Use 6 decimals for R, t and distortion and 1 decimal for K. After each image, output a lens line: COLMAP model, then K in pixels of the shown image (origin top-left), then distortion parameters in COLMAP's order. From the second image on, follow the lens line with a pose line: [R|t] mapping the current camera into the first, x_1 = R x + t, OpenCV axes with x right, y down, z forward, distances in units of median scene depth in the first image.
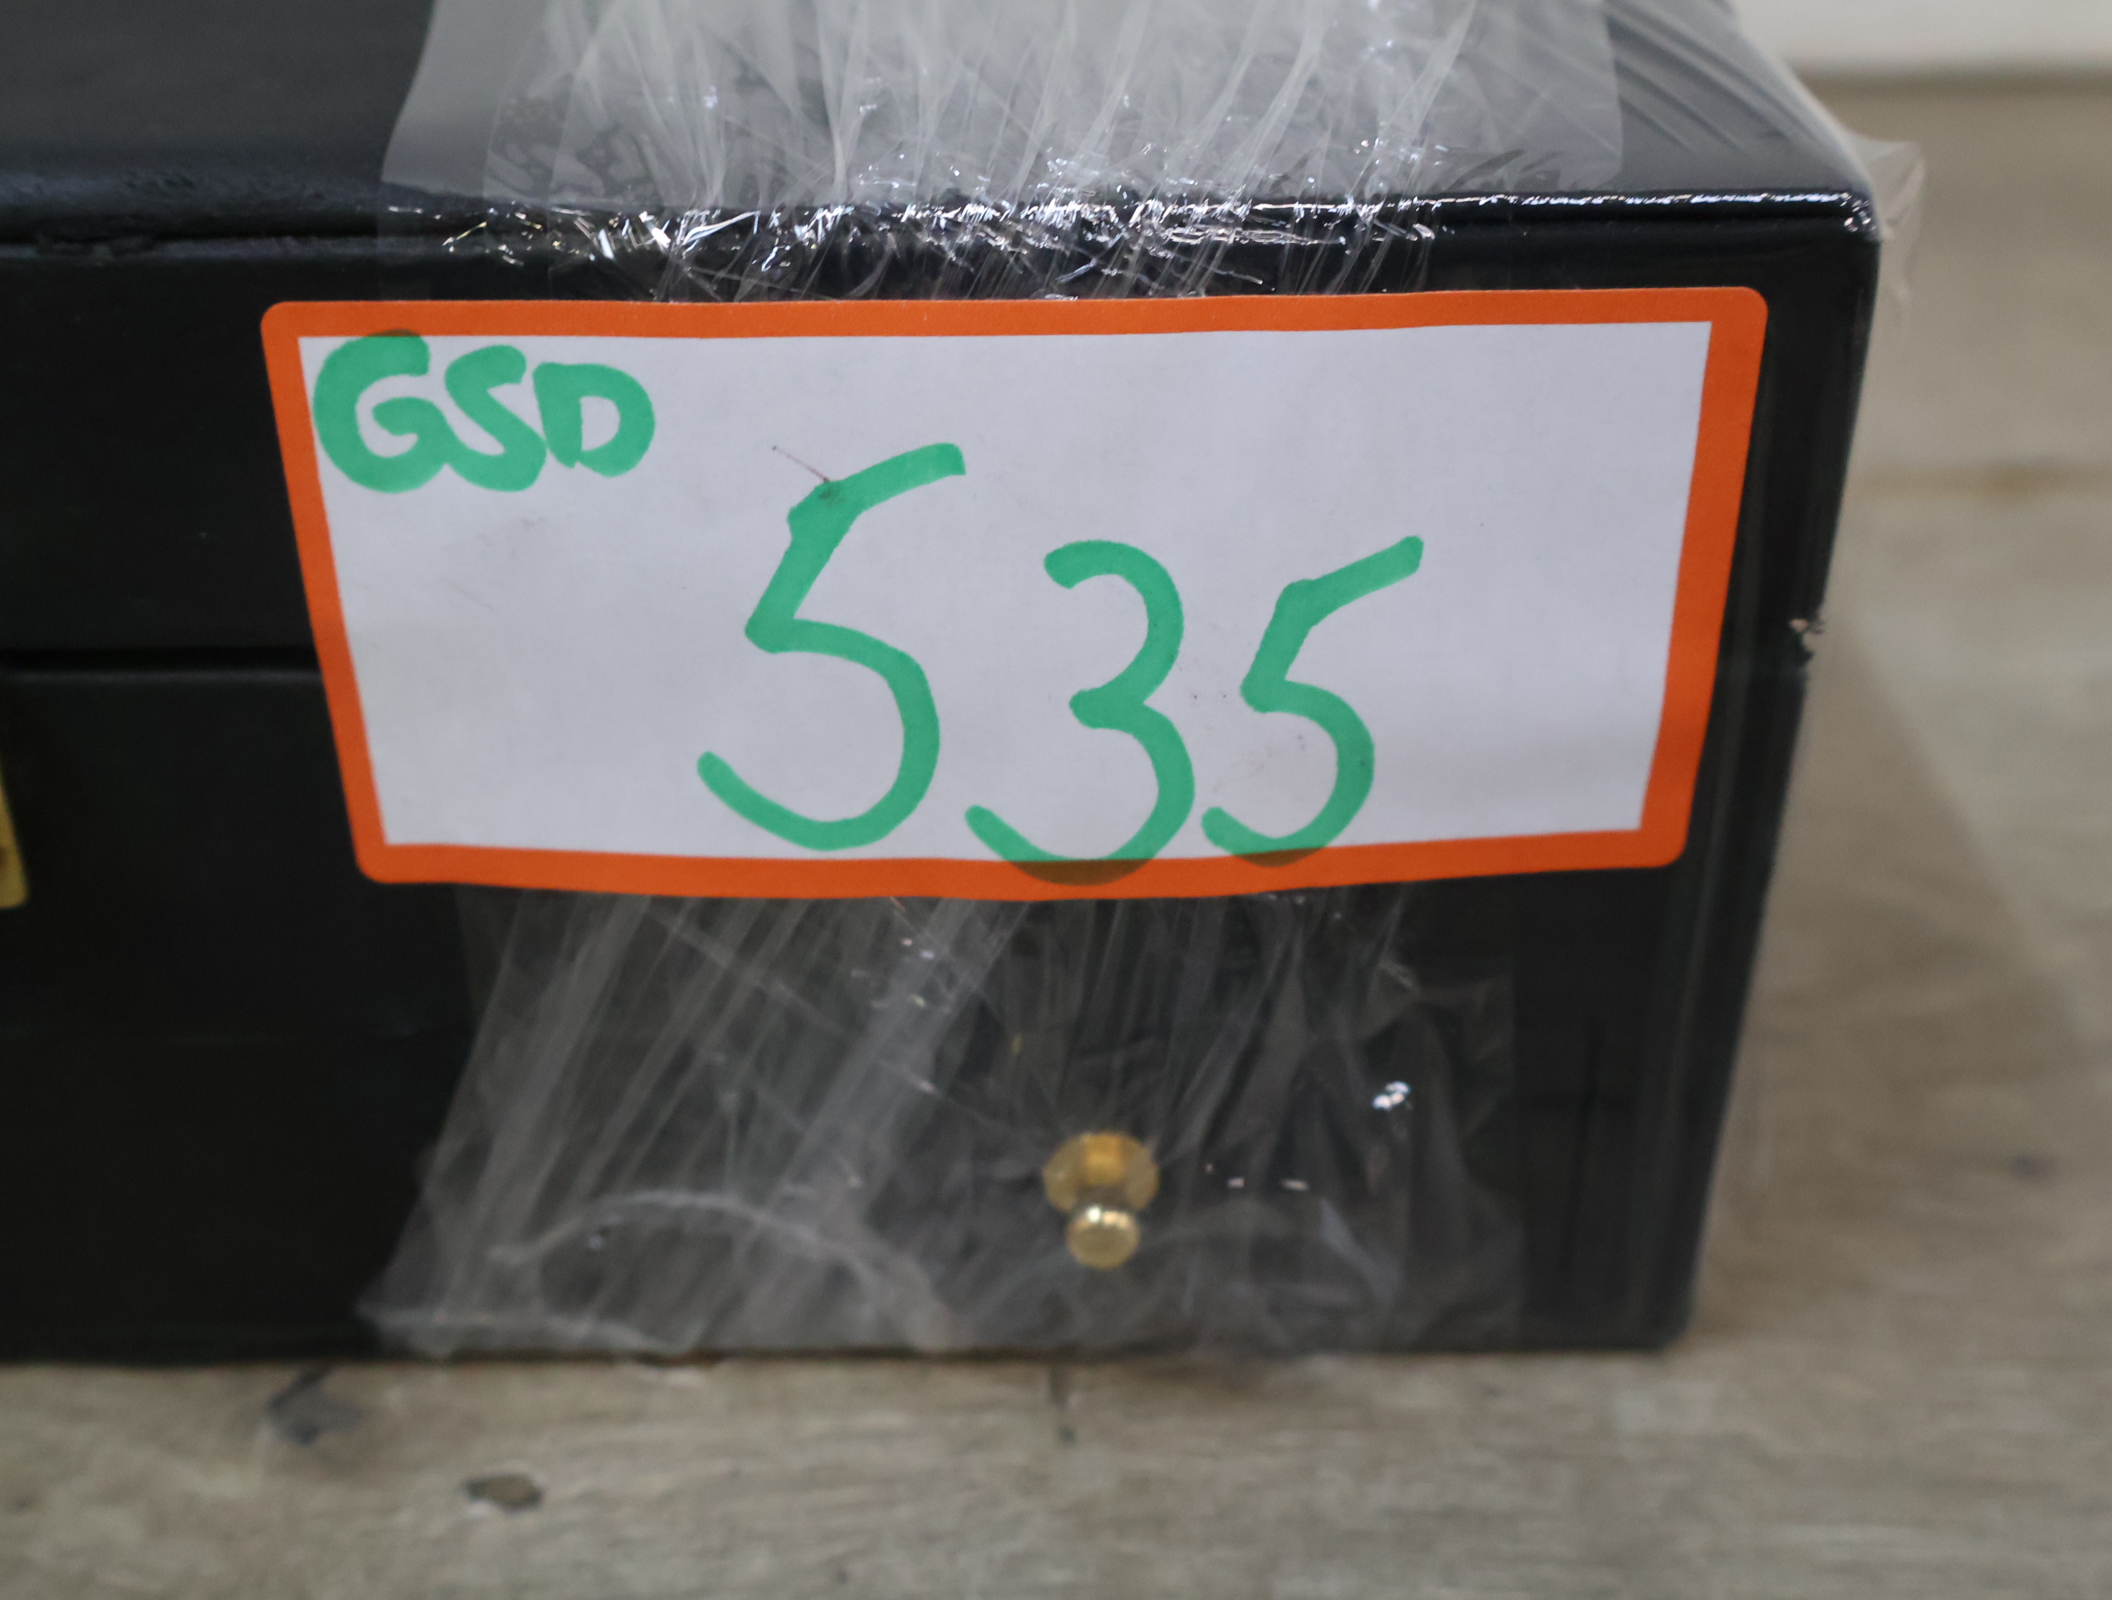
lens RADIAL K [[2677.5, 0, 1070.7], [0, 2677.5, 790.3], [0, 0, 1]] dist [0.004397, 0.000000]
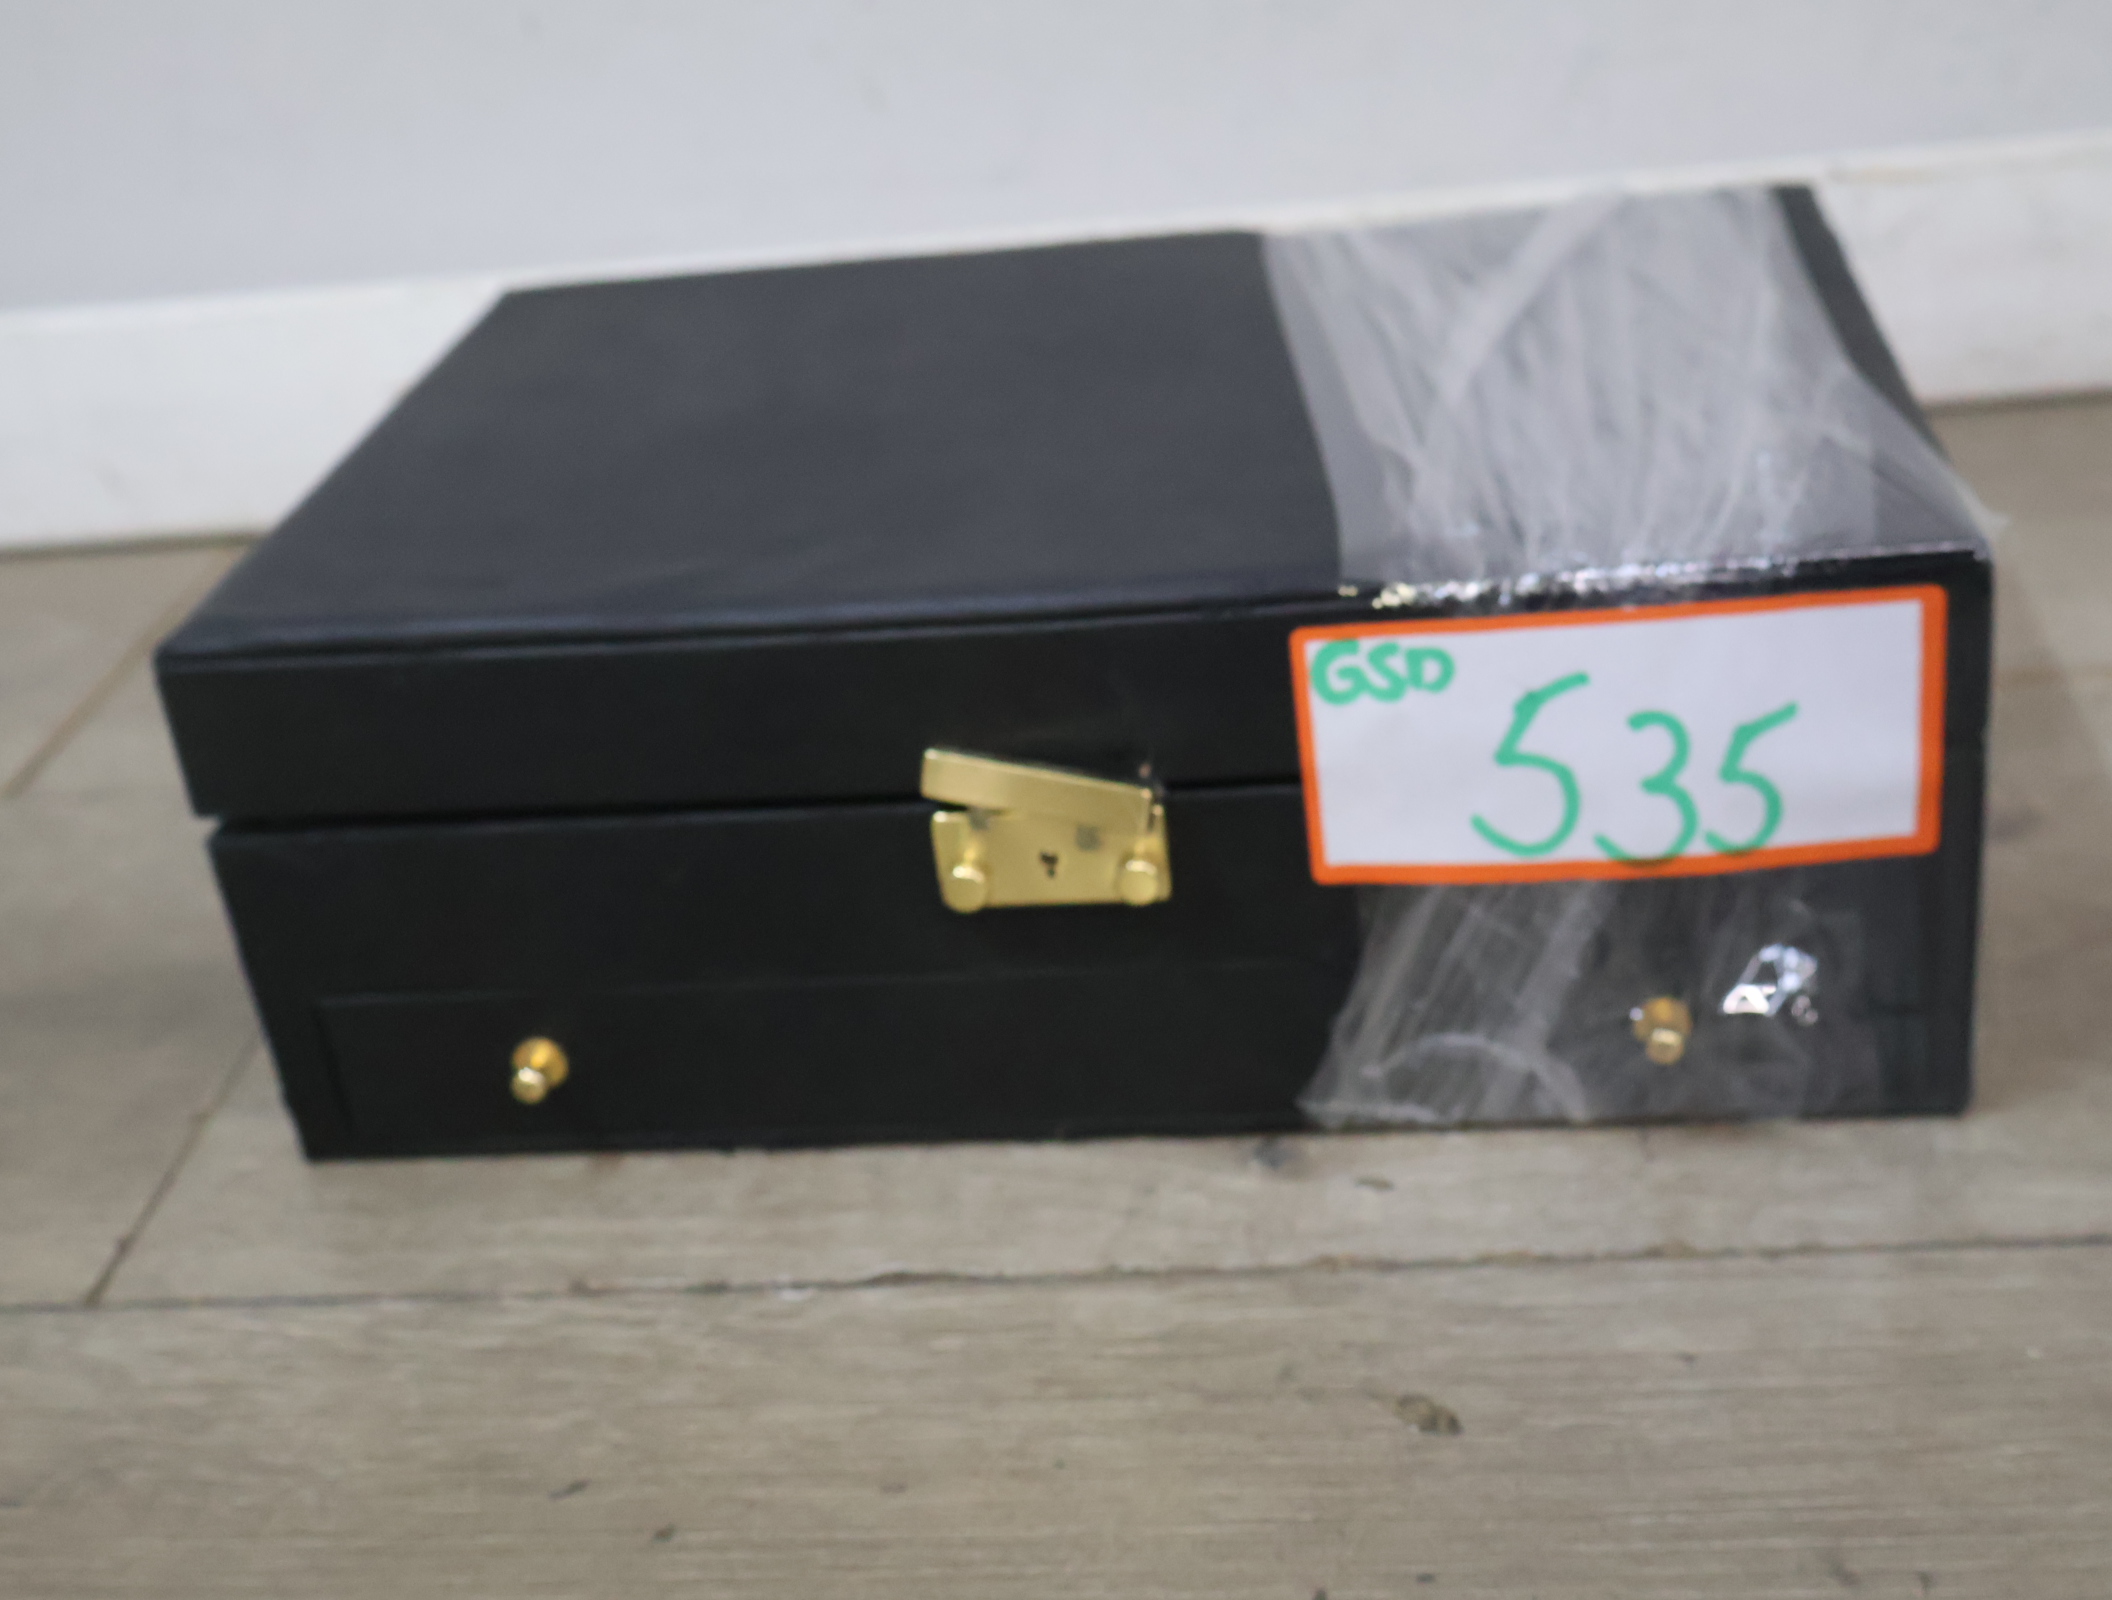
lens RADIAL K [[2677.5, 0, 1058.1], [0, 2677.5, 799.9], [0, 0, 1]] dist [0.004397, 0.000000]
pose [[0.982338, -0.045460, -0.181509, -0.070893], [0.029919, 0.995719, -0.087462, 0.158249], [0.184708, 0.080486, 0.979492, -1.253149]]
